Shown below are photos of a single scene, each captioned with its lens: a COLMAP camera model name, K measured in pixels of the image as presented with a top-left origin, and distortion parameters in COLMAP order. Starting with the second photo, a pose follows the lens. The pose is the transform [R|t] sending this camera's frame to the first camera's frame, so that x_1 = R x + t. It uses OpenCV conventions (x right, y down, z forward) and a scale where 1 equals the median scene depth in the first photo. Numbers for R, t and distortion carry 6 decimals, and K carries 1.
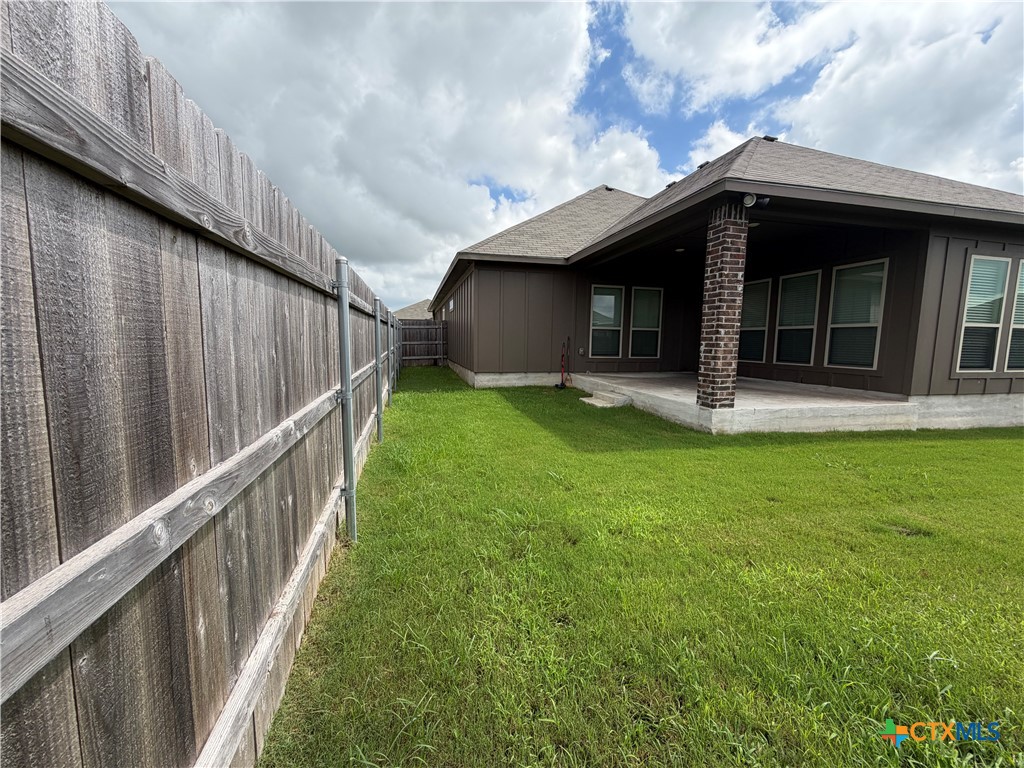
lens RADIAL K [[407.9, 0, 507.3], [0, 407.9, 385.6], [0, 0, 1]] dist [0.000467, 0.000721]
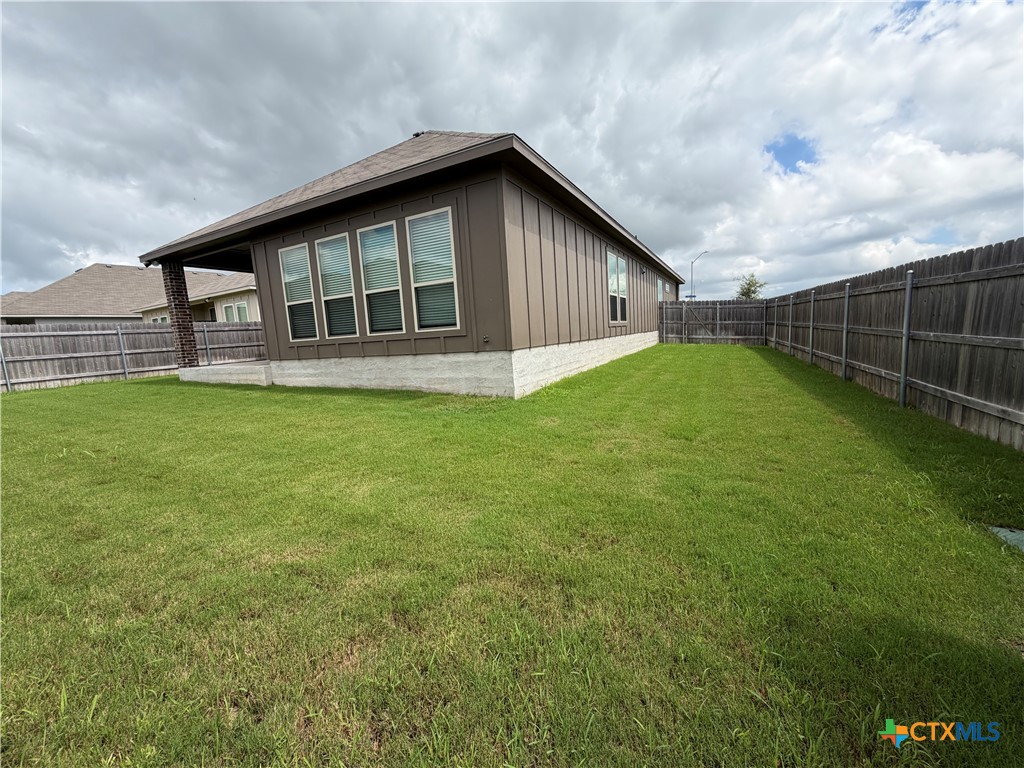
lens RADIAL K [[407.9, 0, 509.4], [0, 407.9, 385.1], [0, 0, 1]] dist [0.000467, 0.000721]
pose [[0.743888, 0.020749, -0.667982, 2.937080], [0.002078, 0.999441, 0.033359, 0.073515], [0.668301, -0.026203, 0.743430, 0.603222]]
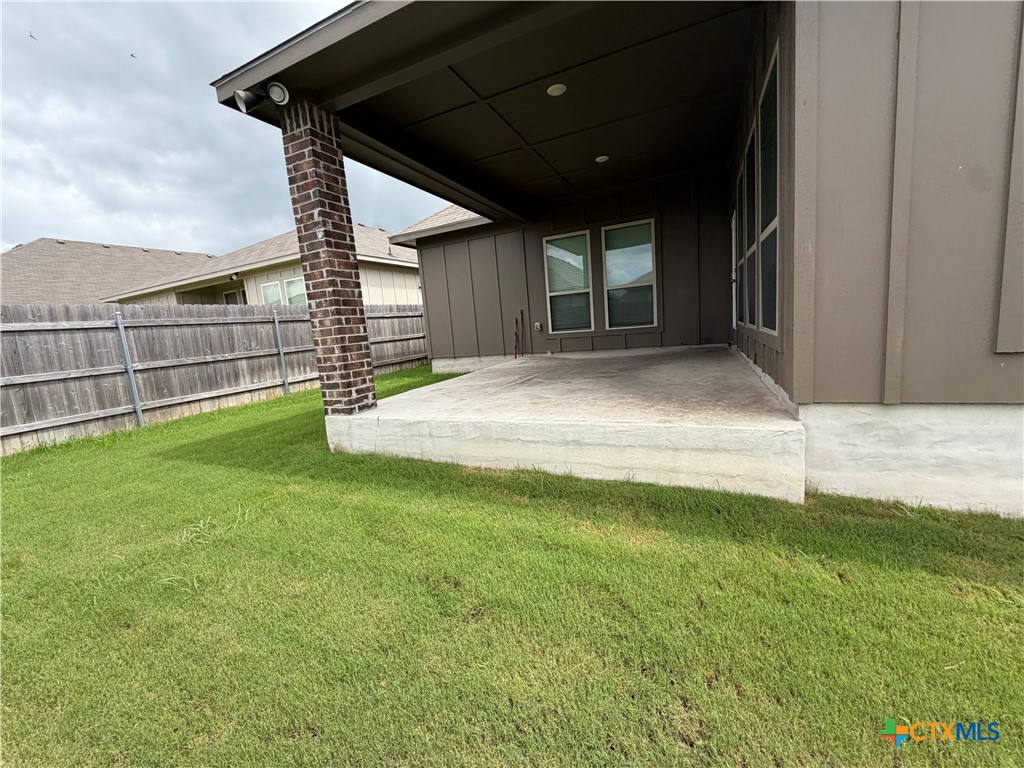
lens RADIAL K [[407.9, 0, 509.8], [0, 407.9, 384.3], [0, 0, 1]] dist [0.000467, 0.000721]
pose [[0.783277, 0.008492, -0.621615, 1.181490], [0.026839, 0.998513, 0.047460, -0.020804], [0.621093, -0.053857, 0.781884, 0.645887]]
